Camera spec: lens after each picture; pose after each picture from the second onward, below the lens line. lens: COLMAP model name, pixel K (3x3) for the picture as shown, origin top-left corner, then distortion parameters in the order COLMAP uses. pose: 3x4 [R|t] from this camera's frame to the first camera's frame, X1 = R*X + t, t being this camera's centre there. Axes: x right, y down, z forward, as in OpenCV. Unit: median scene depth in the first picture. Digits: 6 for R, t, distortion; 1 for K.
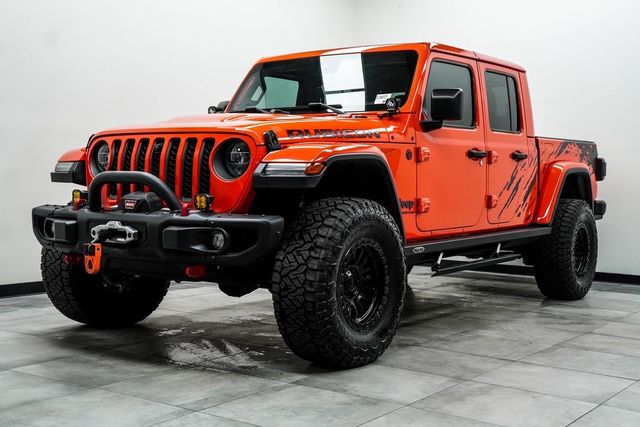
lens RADIAL K [[811.2, 0, 312.6], [0, 811.2, 196.5], [0, 0, 1]] dist [-0.074725, 0.000000]
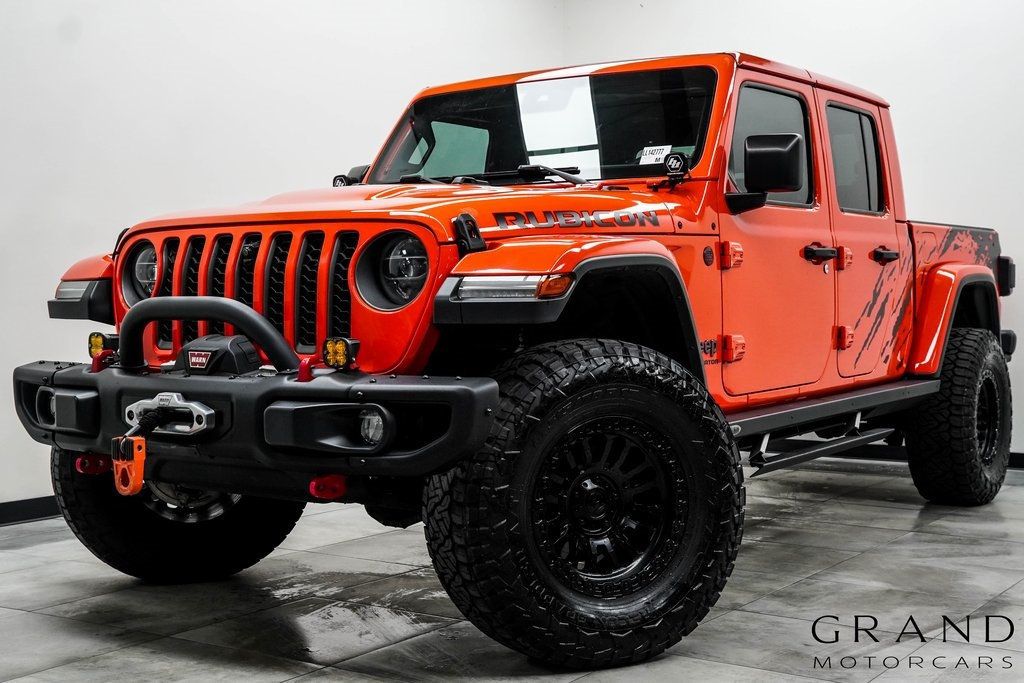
lens RADIAL K [[1288.8, 0, 502.7], [0, 1288.8, 331.8], [0, 0, 1]] dist [-0.056553, 0.000000]
pose [[0.999671, -0.019031, 0.017191, -0.037020], [0.018963, 0.999812, 0.004137, -0.007019], [-0.017267, -0.003809, 0.999844, 0.141495]]
